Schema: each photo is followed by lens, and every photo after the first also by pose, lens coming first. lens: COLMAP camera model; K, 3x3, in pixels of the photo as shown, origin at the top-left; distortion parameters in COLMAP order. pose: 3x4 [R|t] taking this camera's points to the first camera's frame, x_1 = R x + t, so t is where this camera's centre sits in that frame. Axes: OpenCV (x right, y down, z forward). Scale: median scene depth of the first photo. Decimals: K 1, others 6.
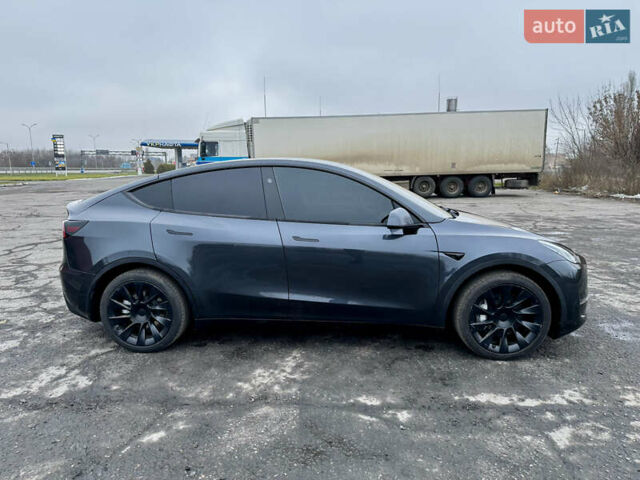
lens RADIAL K [[446.6, 0, 313.7], [0, 446.6, 243.9], [0, 0, 1]] dist [0.045980, -0.044778]
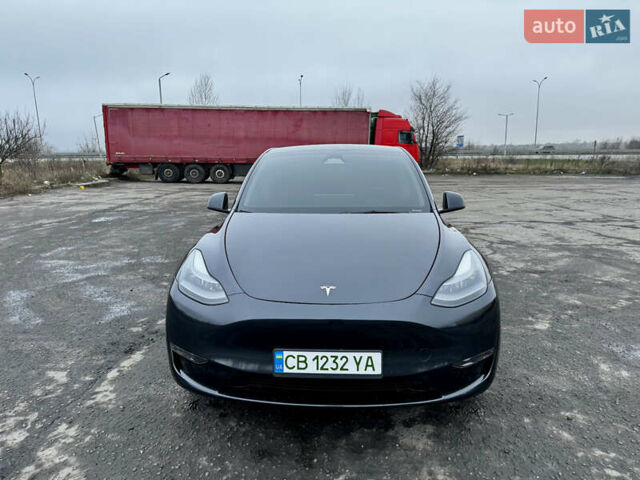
lens RADIAL K [[446.6, 0, 318.7], [0, 446.6, 241.1], [0, 0, 1]] dist [0.045980, -0.044778]
pose [[0.029444, 0.189642, -0.981412, 0.201874], [-0.159076, 0.970213, 0.182705, -0.031505], [0.986827, 0.150739, 0.058734, 0.185737]]
